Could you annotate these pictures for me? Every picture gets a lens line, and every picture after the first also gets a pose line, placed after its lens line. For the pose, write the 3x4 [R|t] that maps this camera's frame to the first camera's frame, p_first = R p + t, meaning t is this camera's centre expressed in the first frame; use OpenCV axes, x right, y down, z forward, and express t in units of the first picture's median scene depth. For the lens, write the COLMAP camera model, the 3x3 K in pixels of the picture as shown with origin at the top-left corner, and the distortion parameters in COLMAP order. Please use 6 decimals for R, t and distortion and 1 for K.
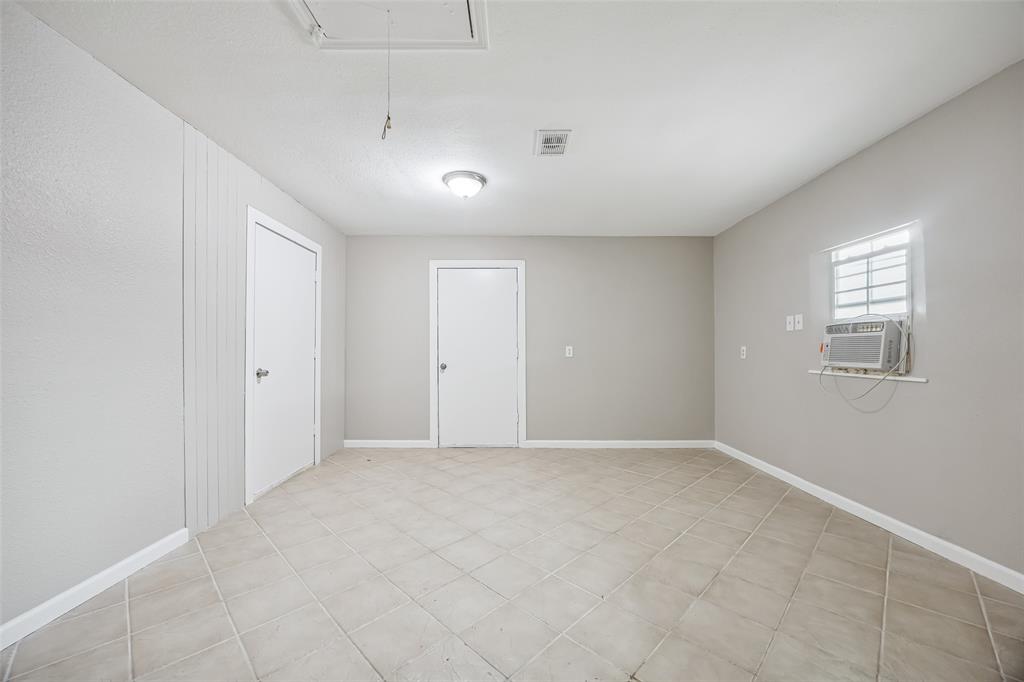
lens RADIAL K [[393.0, 0, 521.7], [0, 393.0, 346.7], [0, 0, 1]] dist [-0.006659, 0.000883]
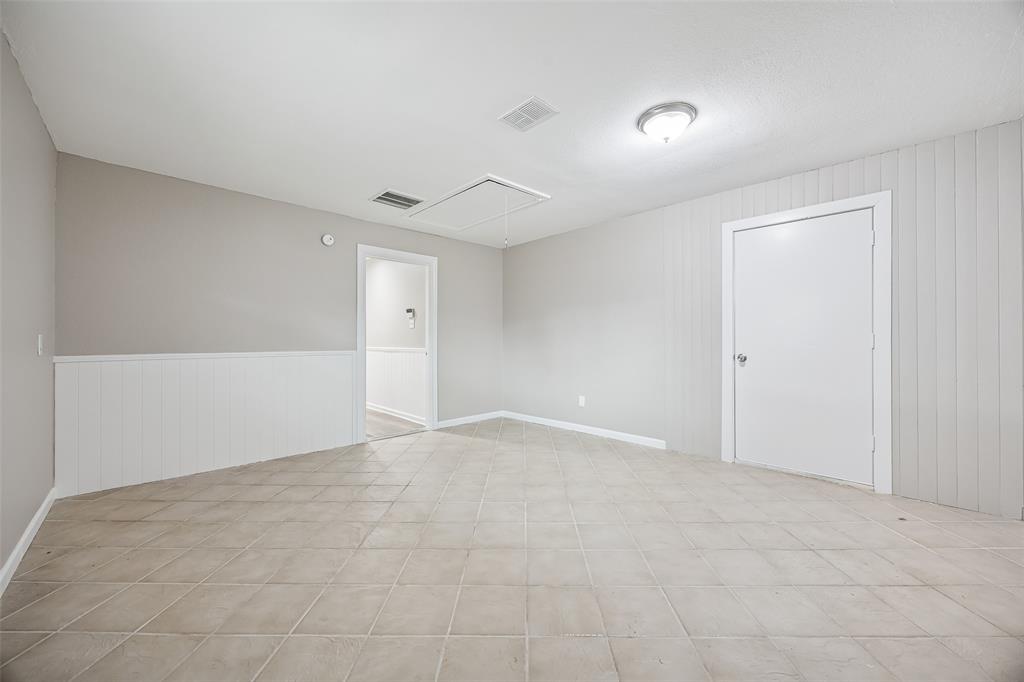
lens RADIAL K [[393.0, 0, 519.9], [0, 393.0, 339.5], [0, 0, 1]] dist [-0.006659, 0.000883]
pose [[-0.728923, 0.005103, -0.684577, 0.650794], [0.012472, 0.999905, -0.005827, 0.011601], [0.684483, -0.012786, -0.728917, 1.494072]]
